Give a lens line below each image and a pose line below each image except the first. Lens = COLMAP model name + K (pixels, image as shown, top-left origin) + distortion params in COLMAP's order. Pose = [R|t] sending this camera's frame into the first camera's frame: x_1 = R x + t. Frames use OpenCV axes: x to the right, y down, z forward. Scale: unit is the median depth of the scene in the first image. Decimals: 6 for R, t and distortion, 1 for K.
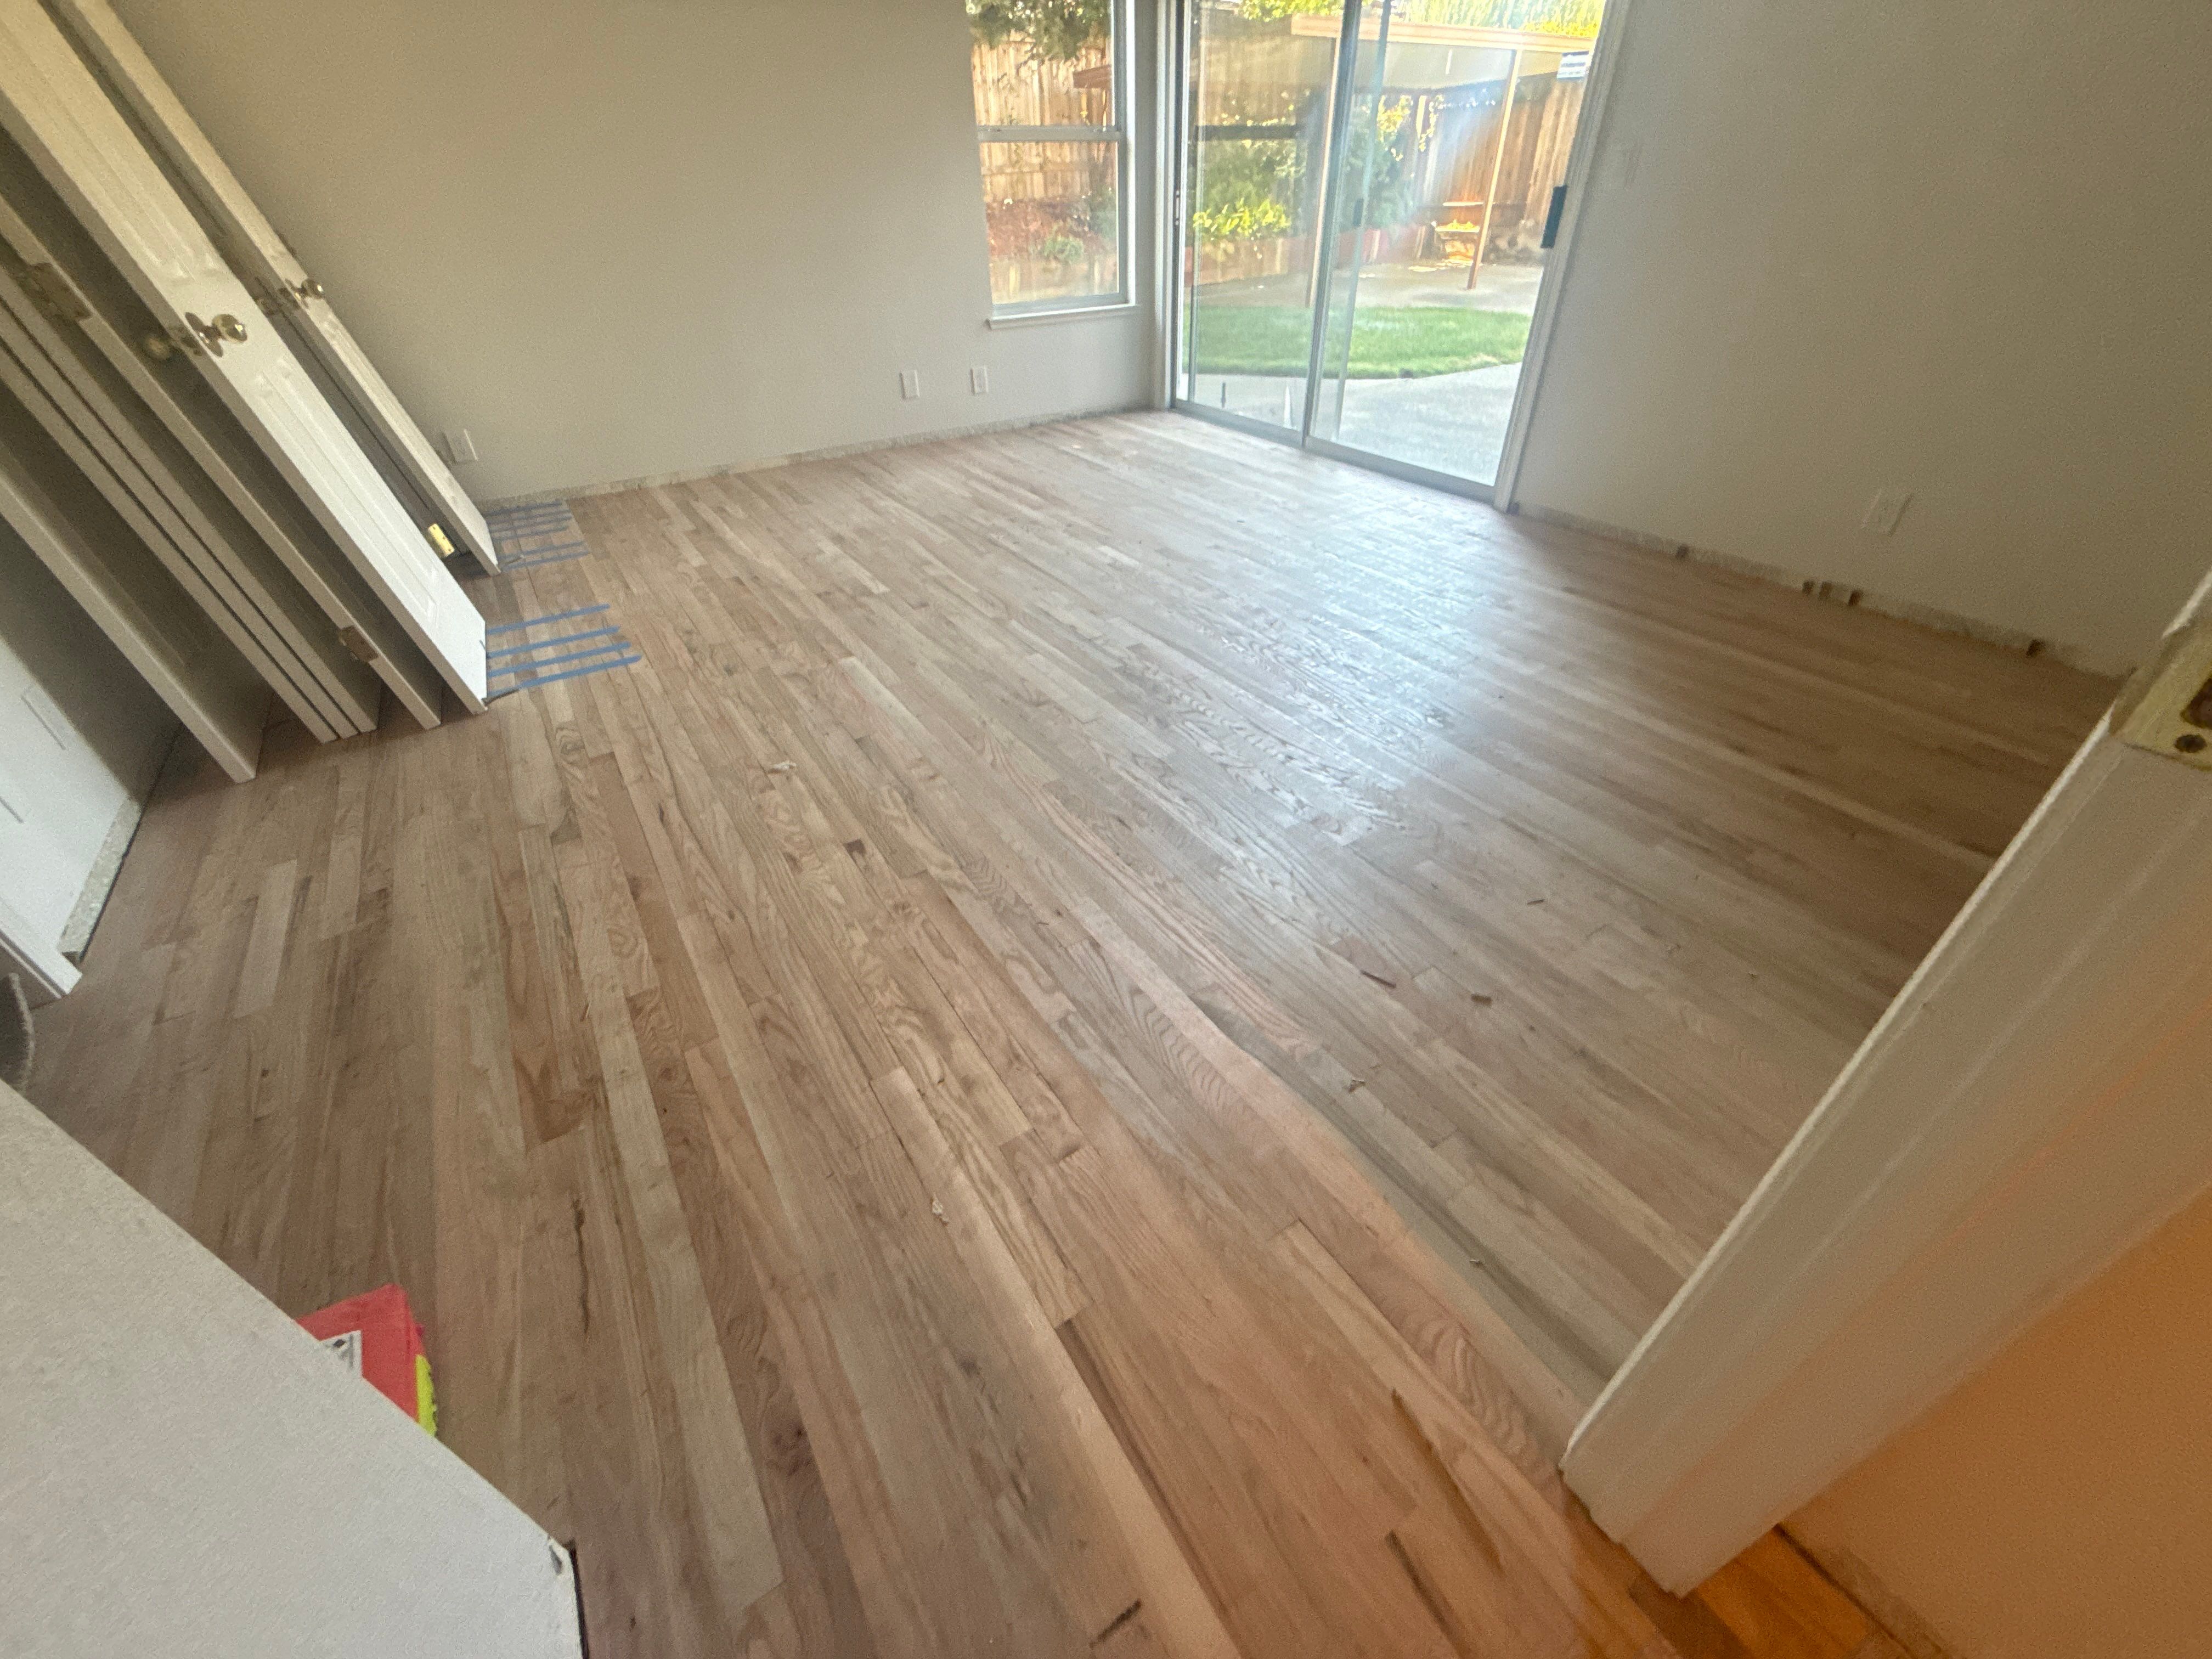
lens RADIAL K [[885.9, 0, 1105.2], [0, 885.9, 833.0], [0, 0, 1]] dist [0.001150, 0.000122]
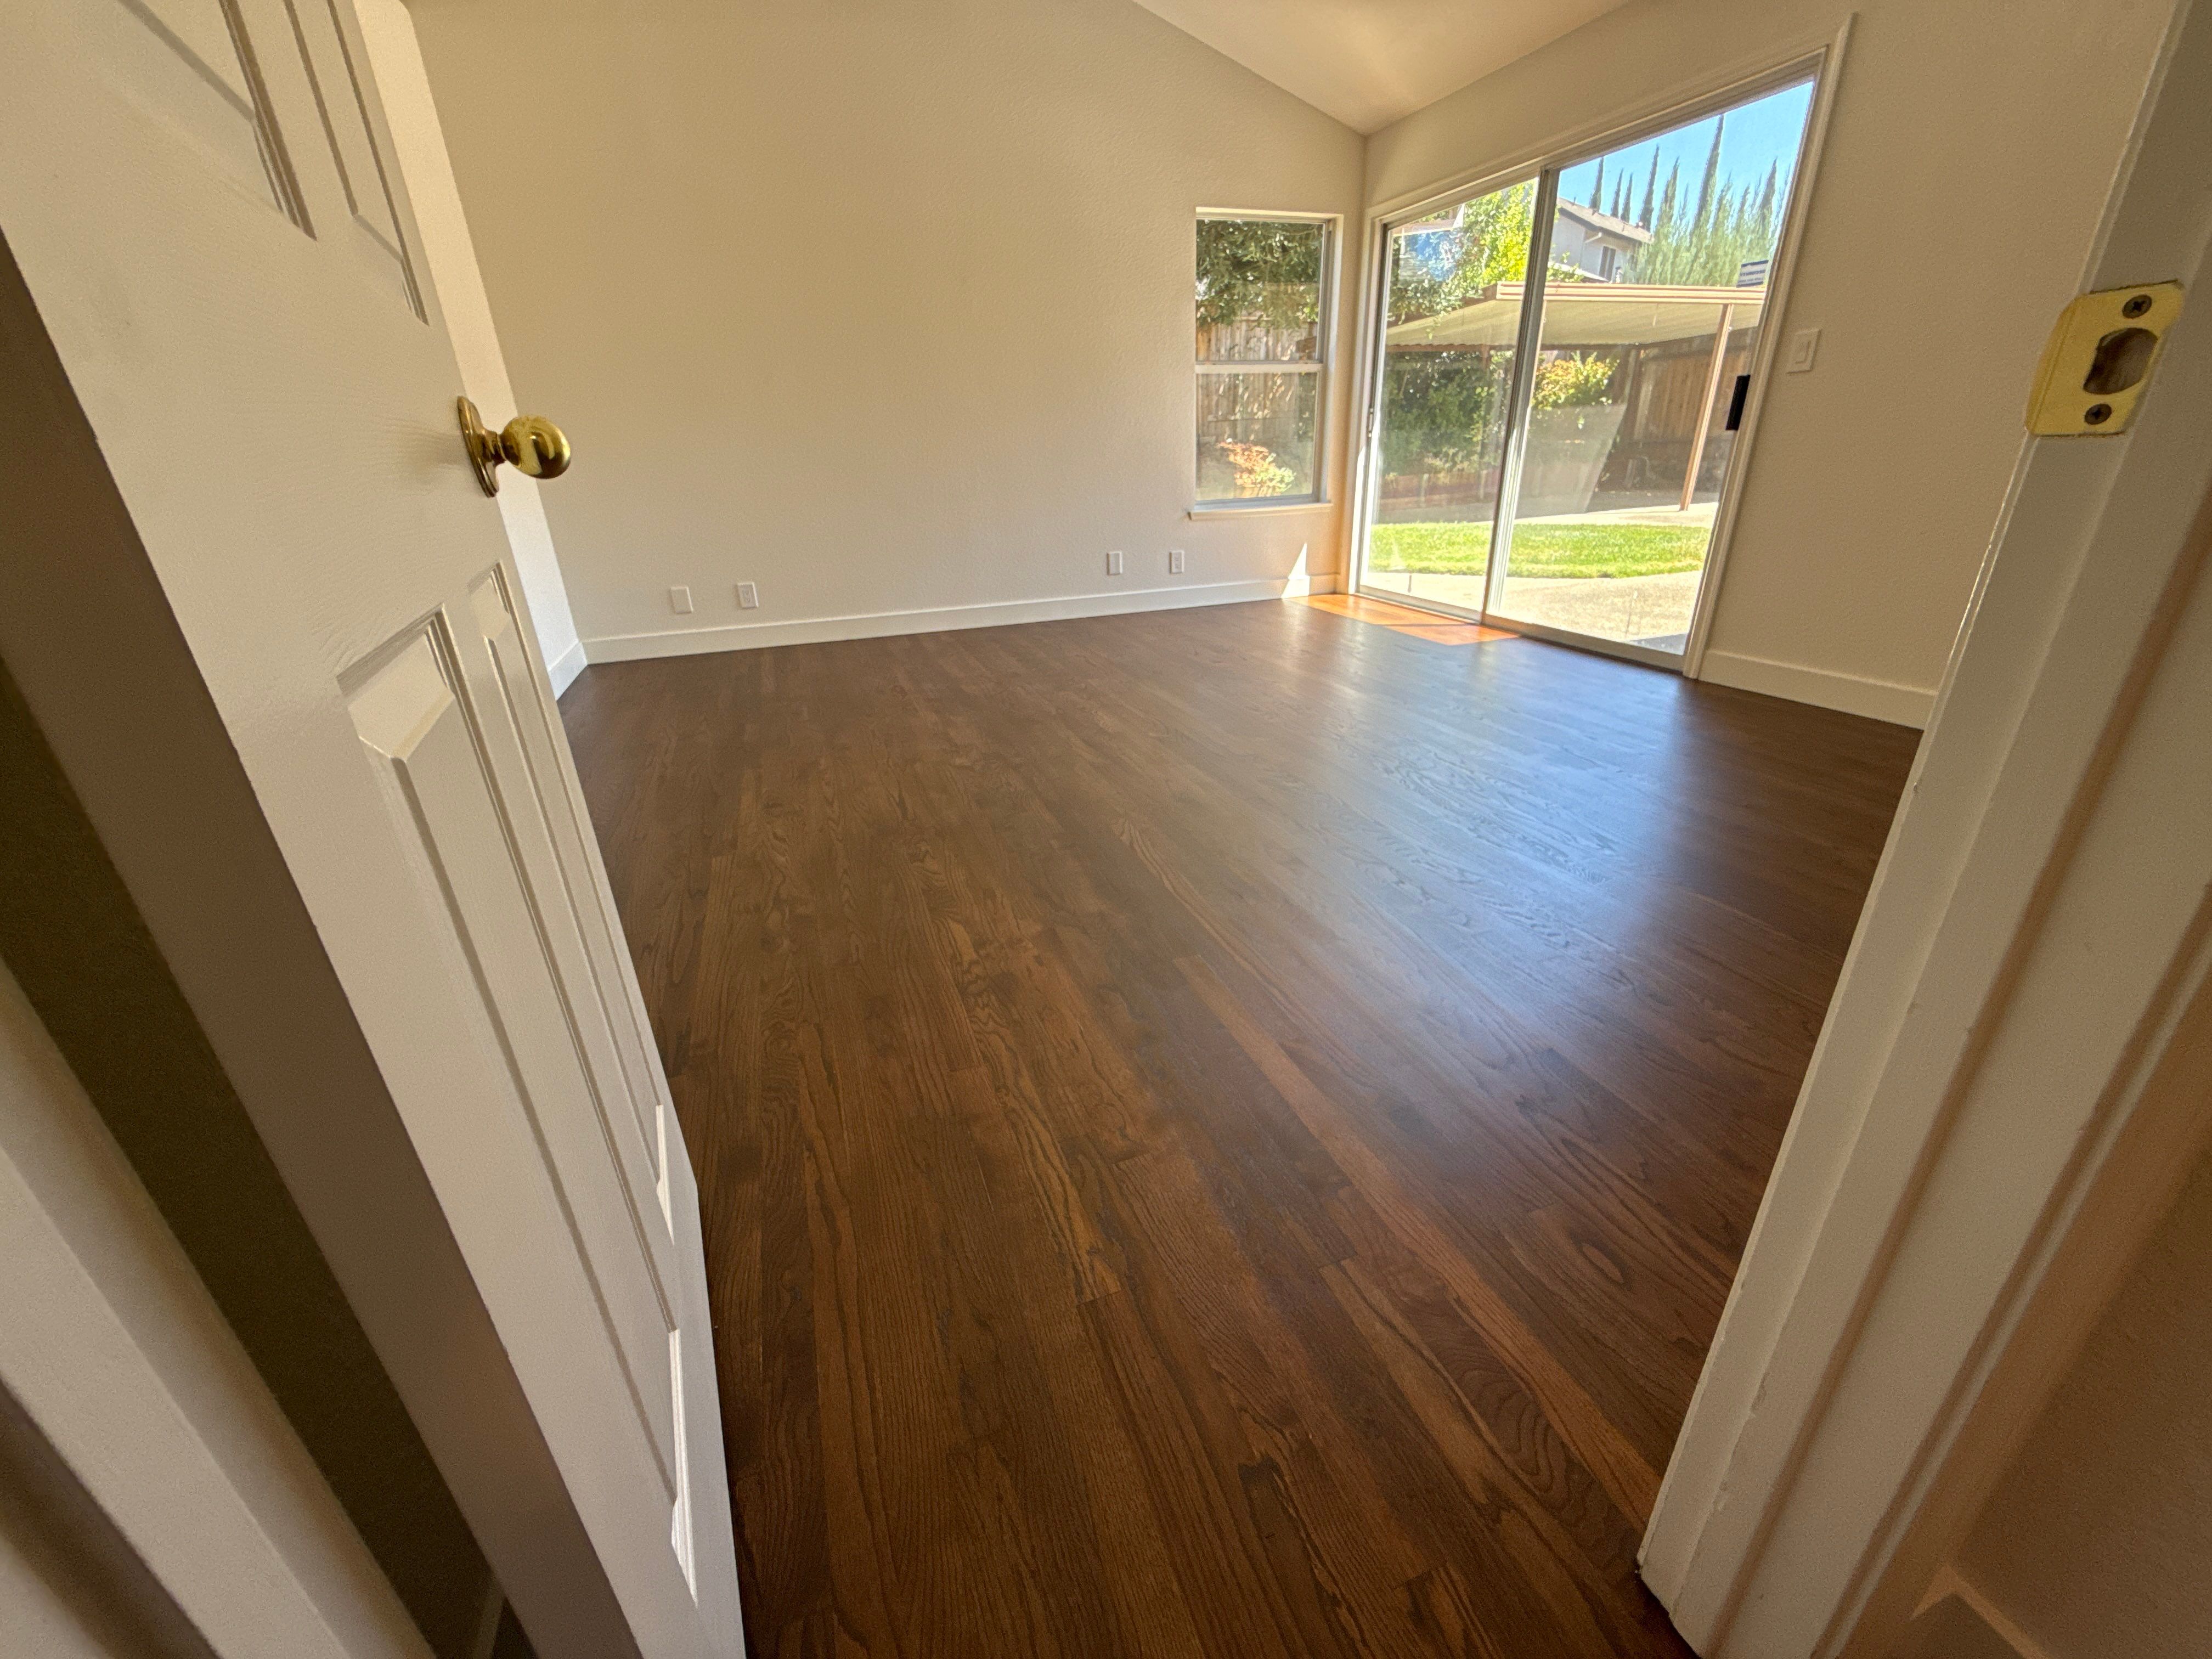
lens RADIAL K [[884.9, 0, 1107.6], [0, 884.9, 830.9], [0, 0, 1]] dist [0.000795, 0.000044]
pose [[0.975041, 0.076958, -0.208259, 0.054903], [-0.120447, 0.971326, -0.204982, 0.104050], [0.186512, 0.224950, 0.956353, -0.009930]]
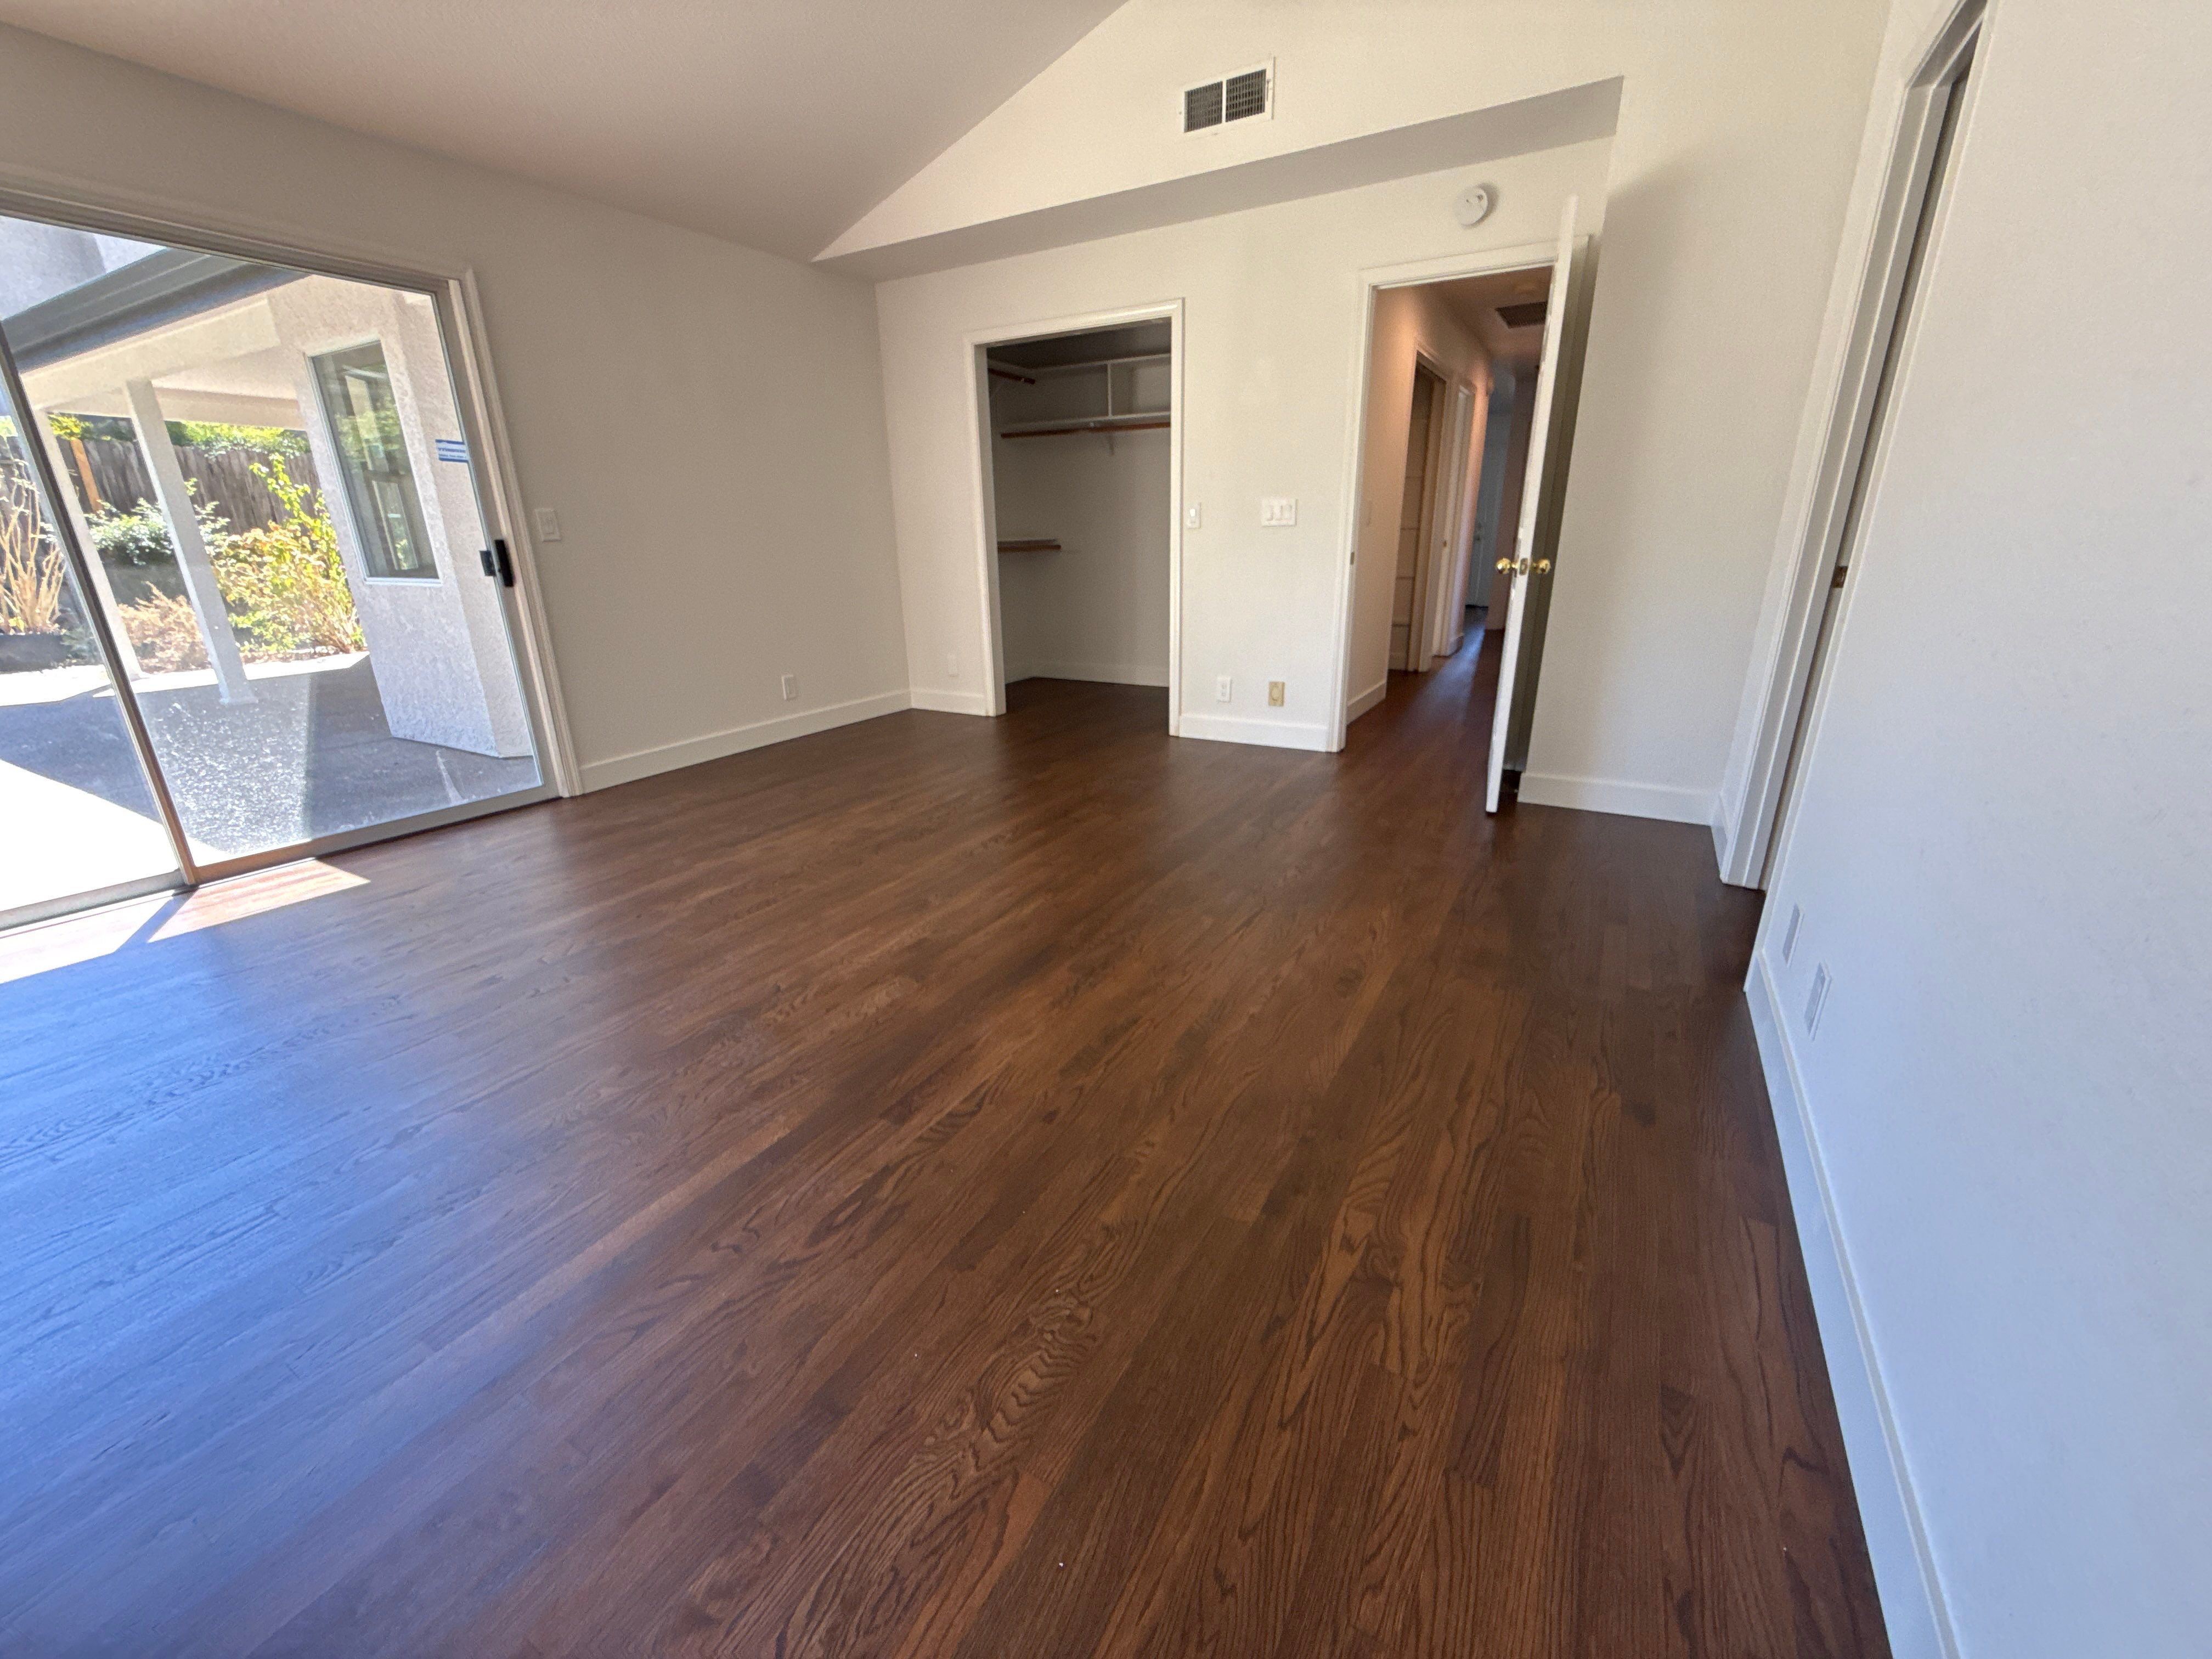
lens RADIAL K [[884.9, 0, 1107.6], [0, 884.9, 830.9], [0, 0, 1]] dist [0.000795, 0.000044]
pose [[-0.466516, -0.259973, 0.845445, -1.099413], [0.539232, 0.674077, 0.504826, -0.743044], [-0.701136, 0.691400, -0.174282, 1.073313]]
